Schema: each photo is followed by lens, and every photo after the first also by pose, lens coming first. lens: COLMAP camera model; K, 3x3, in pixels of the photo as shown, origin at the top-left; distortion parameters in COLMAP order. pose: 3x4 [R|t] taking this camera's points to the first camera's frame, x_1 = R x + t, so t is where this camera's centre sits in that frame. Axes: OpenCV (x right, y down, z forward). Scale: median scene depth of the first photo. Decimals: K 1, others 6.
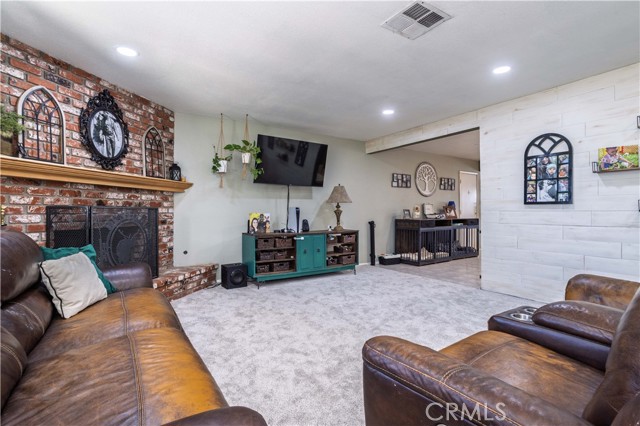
lens RADIAL K [[305.6, 0, 319.7], [0, 305.6, 209.9], [0, 0, 1]] dist [-0.058130, 0.034832]
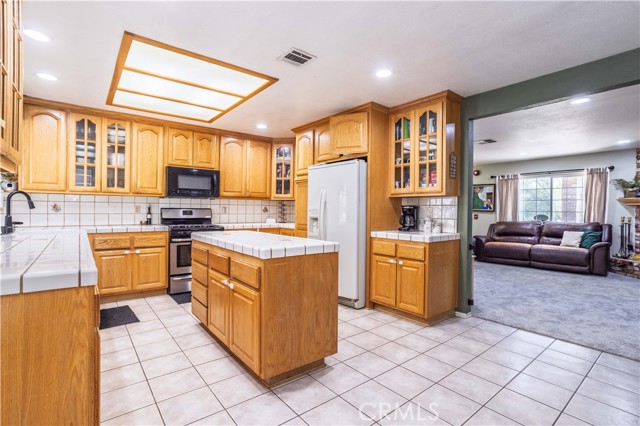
lens RADIAL K [[305.6, 0, 319.7], [0, 305.6, 209.9], [0, 0, 1]] dist [-0.058130, 0.034832]
pose [[-0.993881, -0.011167, -0.109887, 1.239933], [-0.010339, 0.999914, -0.008101, -0.016991], [0.109968, -0.006915, -0.993911, 2.108201]]
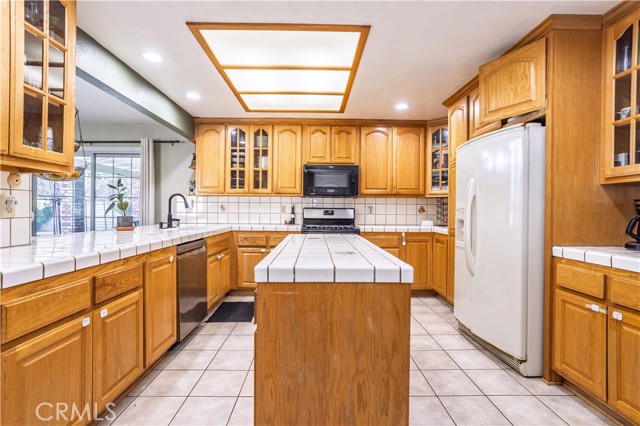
lens RADIAL K [[305.6, 0, 319.7], [0, 305.6, 209.9], [0, 0, 1]] dist [-0.058130, 0.034832]
pose [[-0.853867, -0.009746, 0.520400, 1.035141], [-0.014220, 0.999888, -0.004606, -0.014893], [-0.520297, -0.011333, -0.853910, 1.818321]]
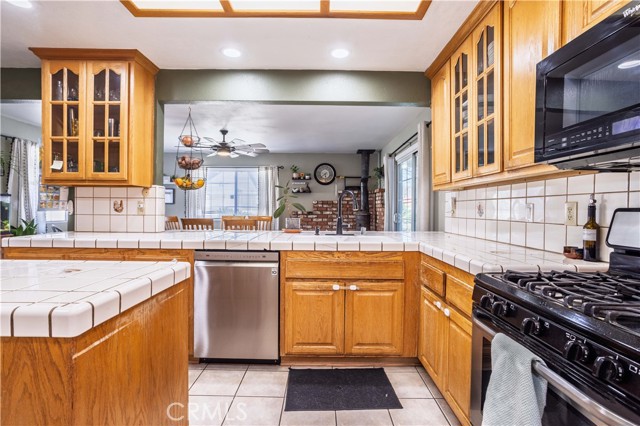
lens RADIAL K [[305.6, 0, 319.7], [0, 305.6, 209.9], [0, 0, 1]] dist [-0.058130, 0.034832]
pose [[0.536334, -0.001449, 0.844004, 1.283712], [-0.014554, 0.999834, 0.010965, -0.025969], [-0.843880, -0.018165, 0.536224, 0.838673]]
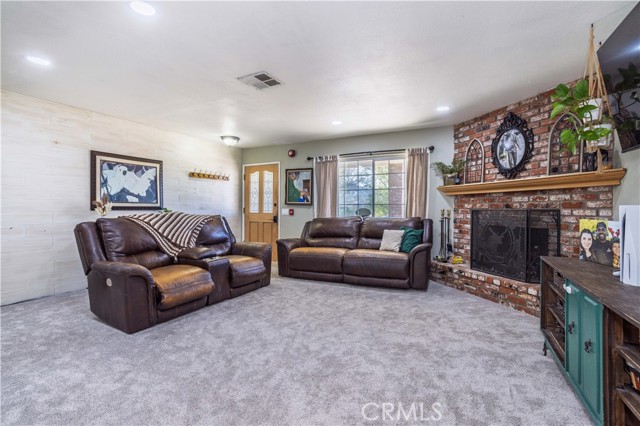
lens RADIAL K [[305.6, 0, 319.7], [0, 305.6, 209.9], [0, 0, 1]] dist [-0.058130, 0.034832]
pose [[-0.864943, 0.001479, -0.501869, 0.510681], [0.002202, 0.999997, -0.000849, -0.007277], [0.501866, -0.001839, -0.864943, 1.517487]]
